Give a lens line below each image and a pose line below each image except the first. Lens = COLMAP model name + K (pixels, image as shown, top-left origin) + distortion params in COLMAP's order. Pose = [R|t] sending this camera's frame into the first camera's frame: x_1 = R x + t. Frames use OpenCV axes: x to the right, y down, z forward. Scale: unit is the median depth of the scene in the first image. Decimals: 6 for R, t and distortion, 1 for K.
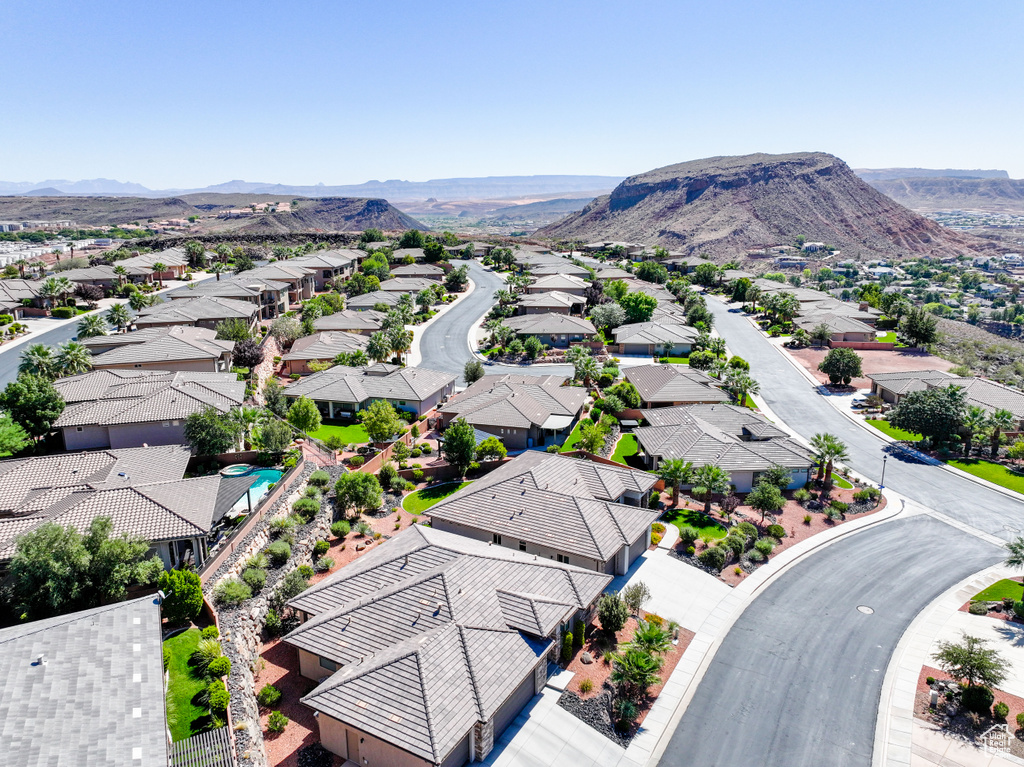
lens RADIAL K [[719.6, 0, 513.6], [0, 719.6, 383.2], [0, 0, 1]] dist [0.001753, 0.011807]
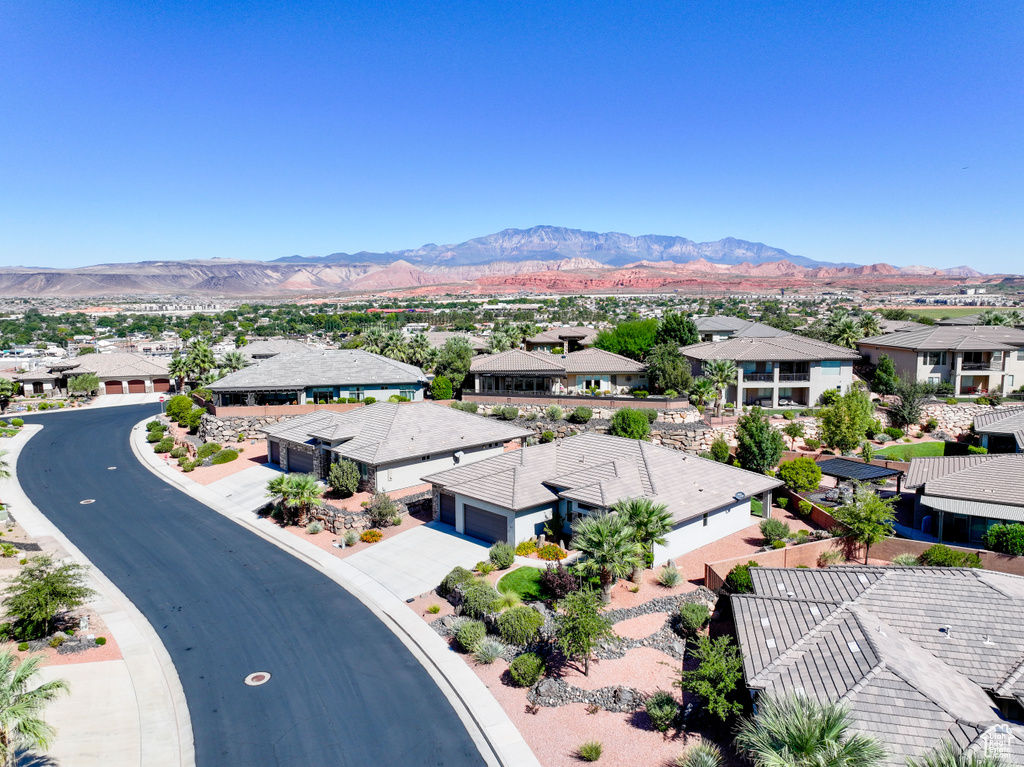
lens RADIAL K [[719.6, 0, 513.6], [0, 719.6, 383.2], [0, 0, 1]] dist [0.001753, 0.011807]
pose [[-0.283027, 0.112003, -0.952550, 0.356182], [-0.223589, 0.958089, 0.179088, -0.026176], [0.932686, 0.263667, -0.246123, 0.474362]]
